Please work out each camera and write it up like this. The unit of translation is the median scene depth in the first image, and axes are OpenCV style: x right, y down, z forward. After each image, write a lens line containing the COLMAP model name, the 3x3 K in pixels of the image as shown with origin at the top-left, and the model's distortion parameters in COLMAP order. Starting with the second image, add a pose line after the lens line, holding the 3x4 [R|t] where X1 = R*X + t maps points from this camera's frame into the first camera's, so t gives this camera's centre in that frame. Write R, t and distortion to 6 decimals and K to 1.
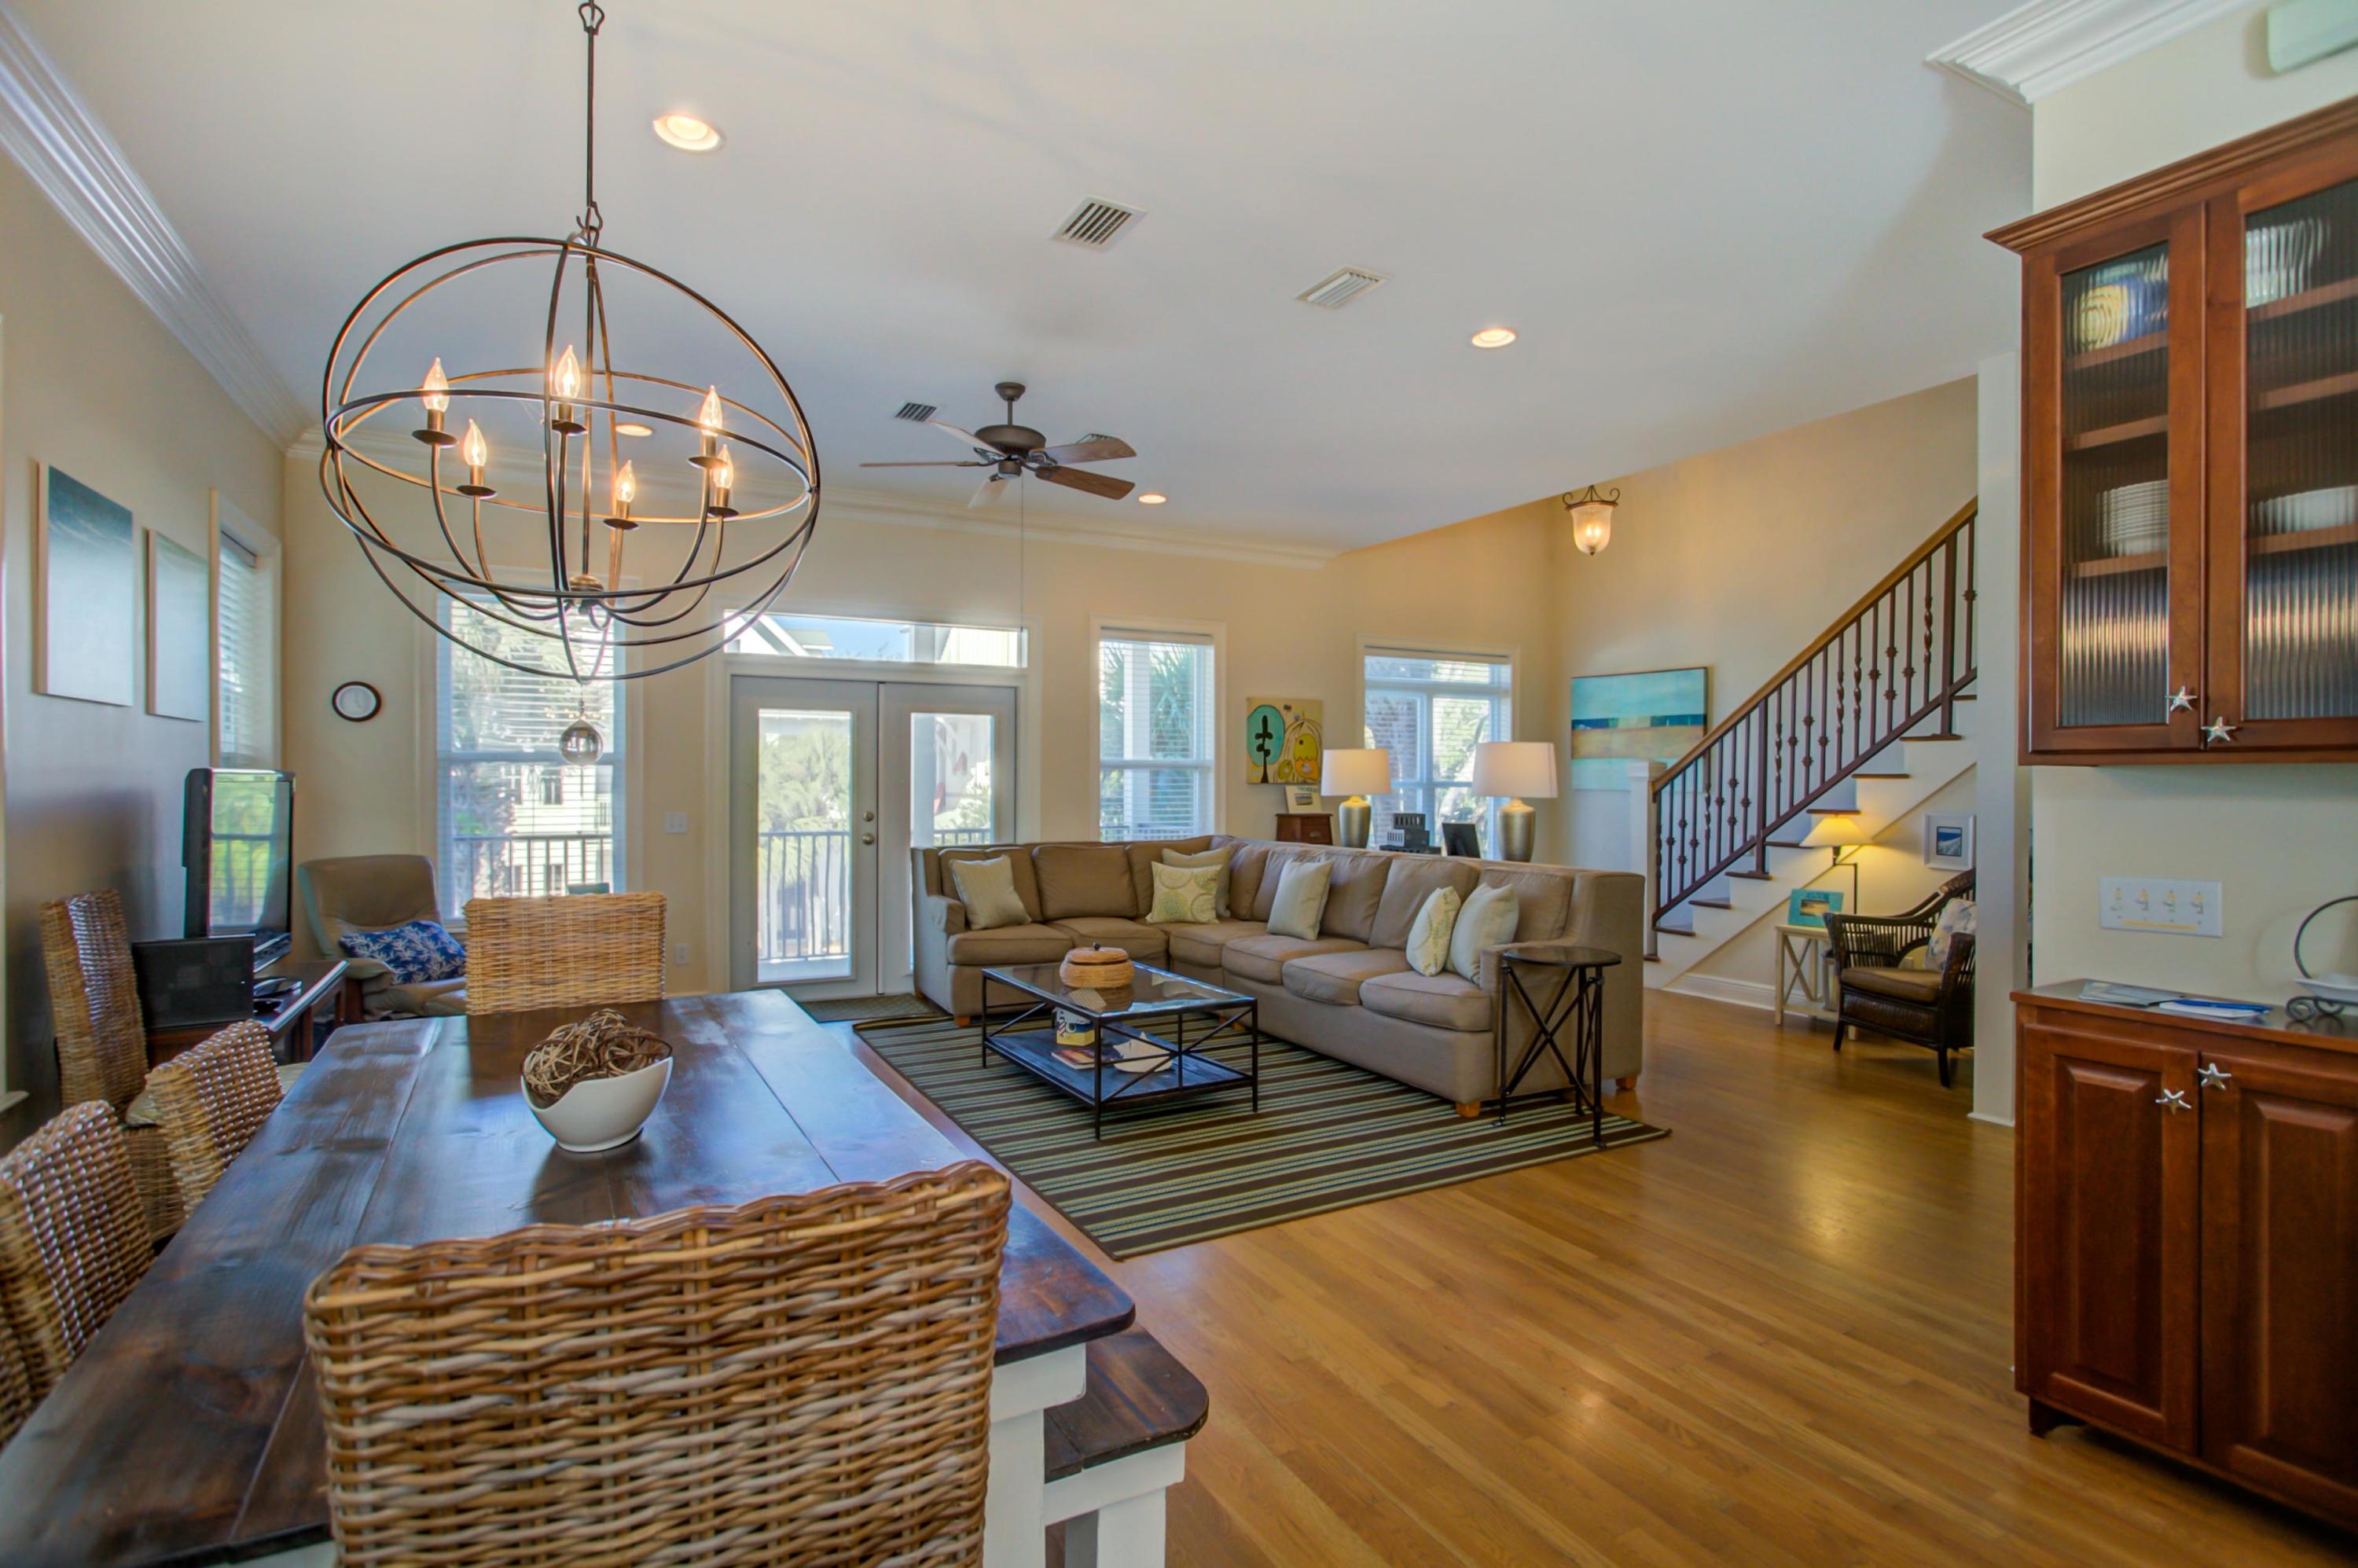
lens RADIAL K [[1106.3, 0, 1179.0], [0, 1106.3, 784.0], [0, 0, 1]] dist [-0.003608, 0.000063]
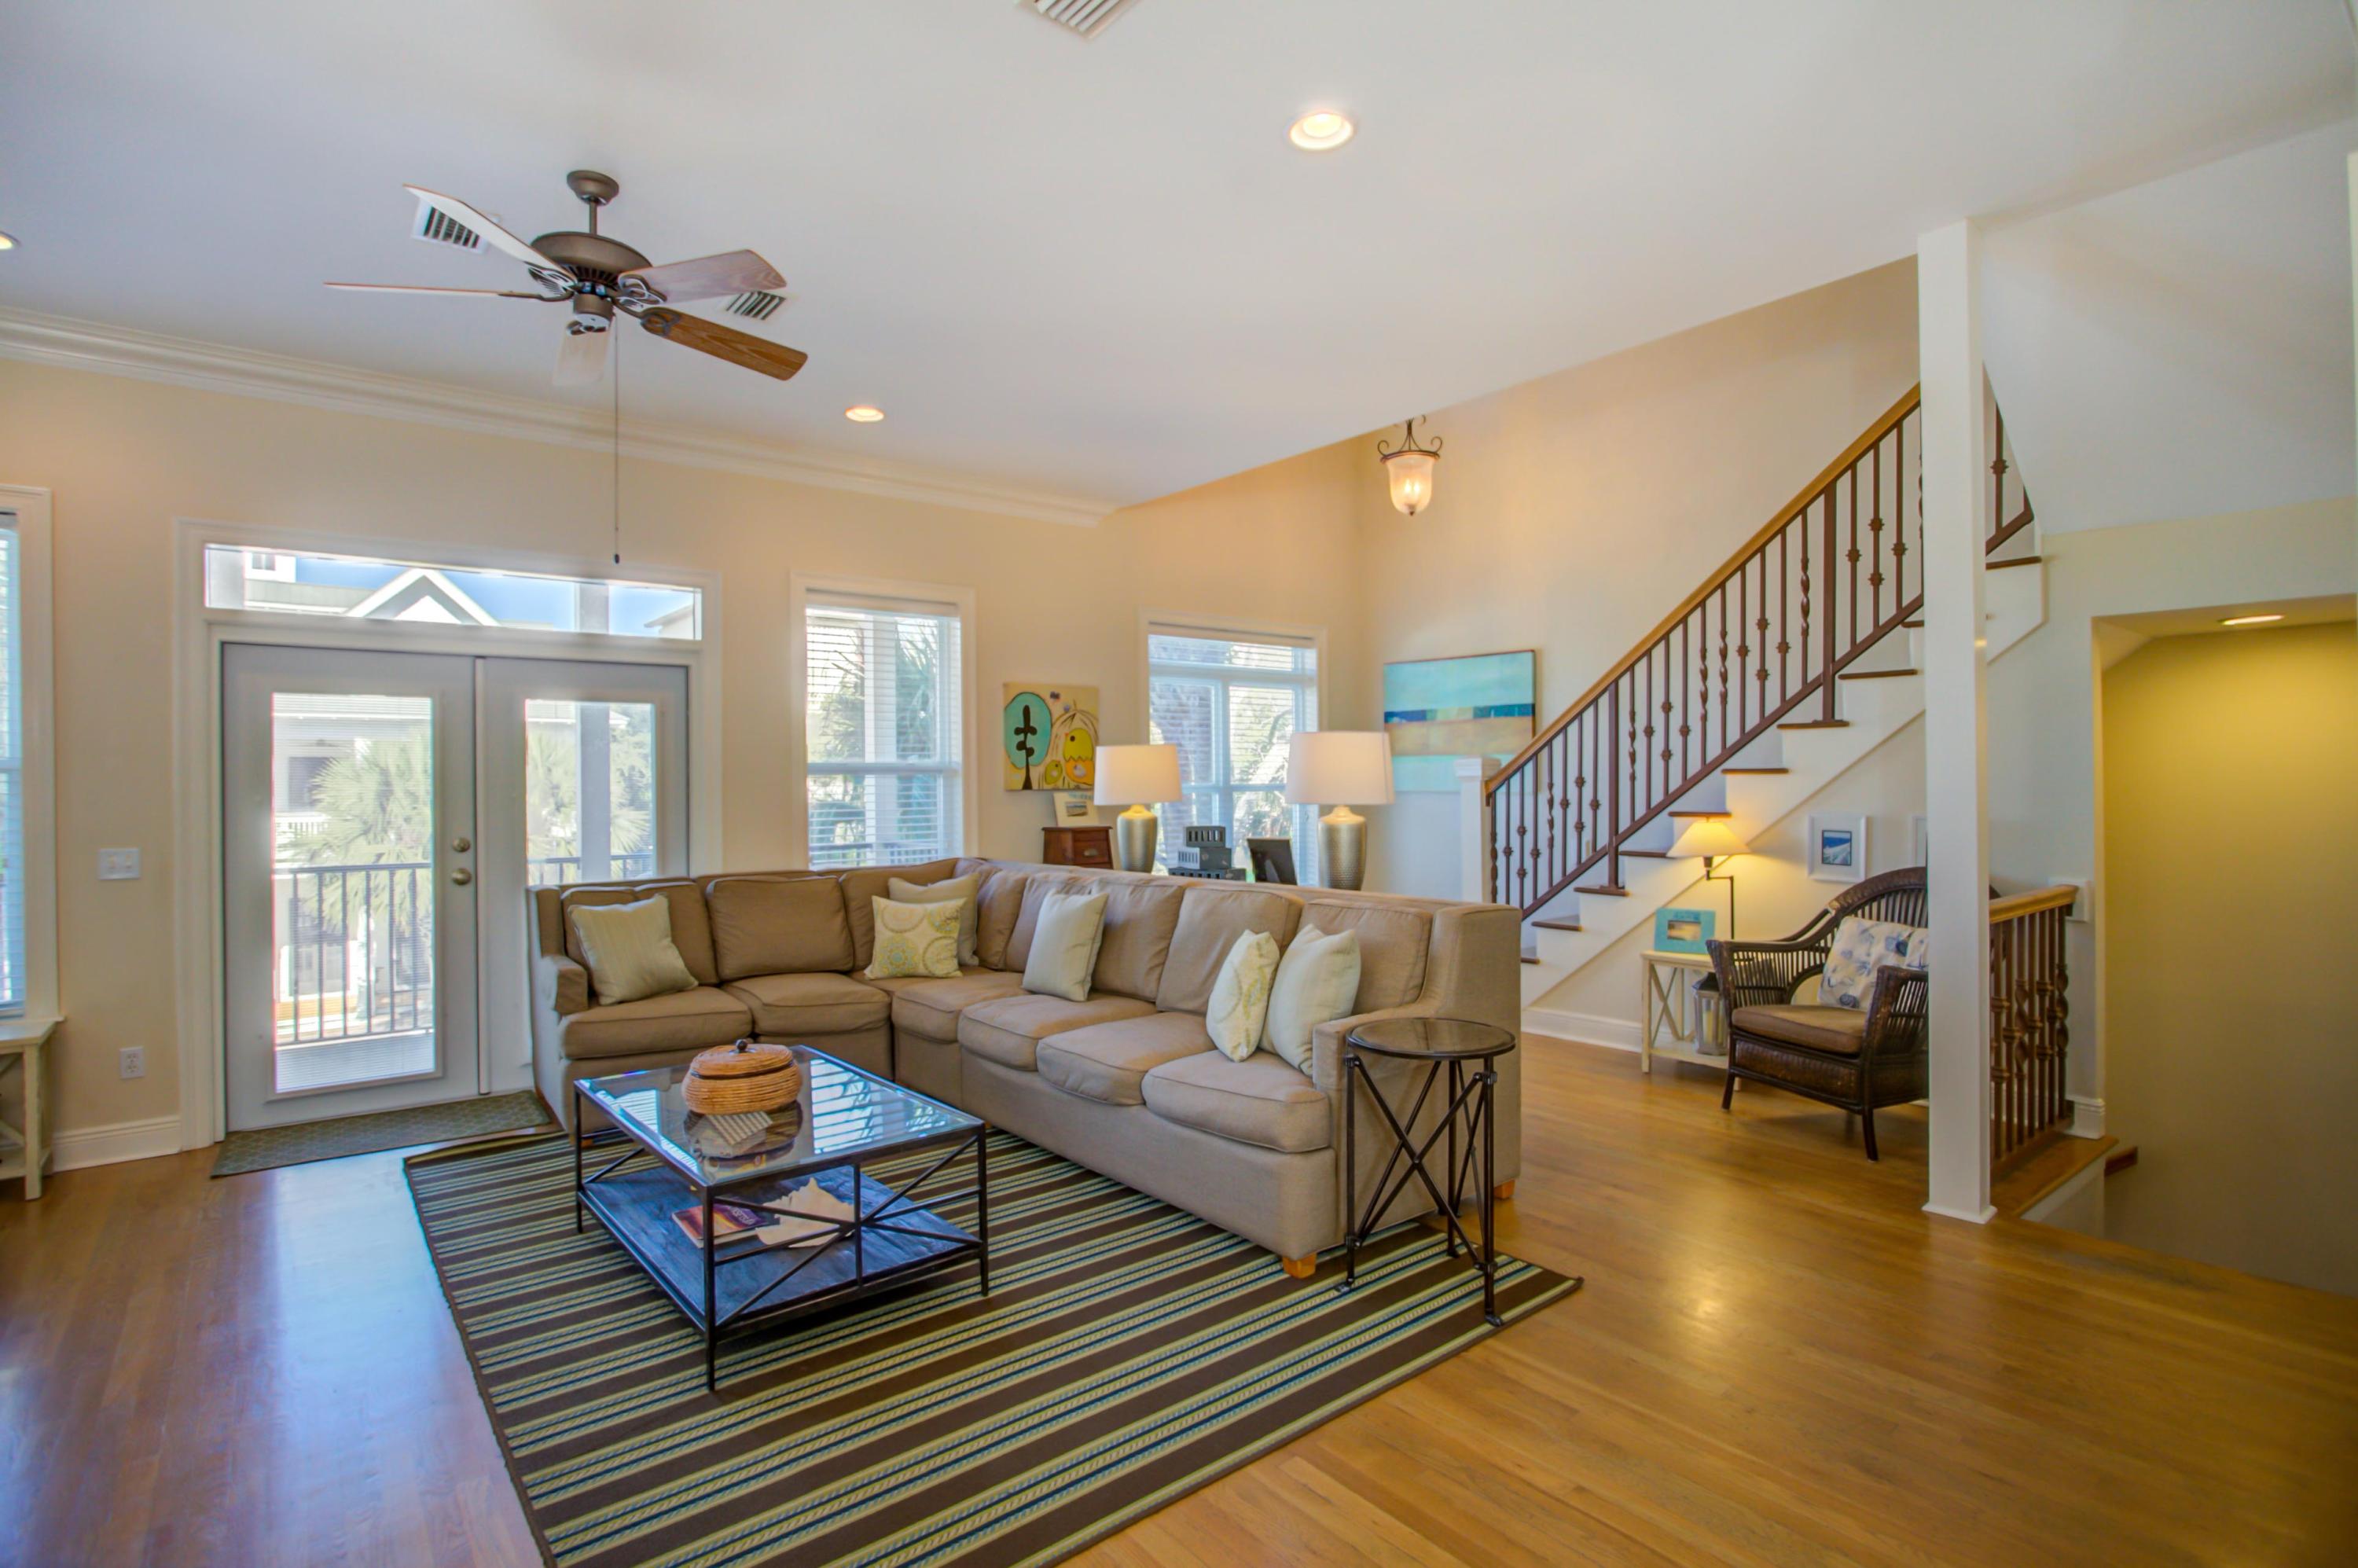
lens RADIAL K [[1139.8, 0, 1179.0], [0, 1139.8, 784.0], [0, 0, 1]] dist [0.000209, 0.000006]
pose [[0.982629, -0.013857, 0.185065, 0.040390], [0.014696, 0.999887, -0.003163, -0.000939], [-0.185001, 0.005828, 0.982721, 0.208546]]
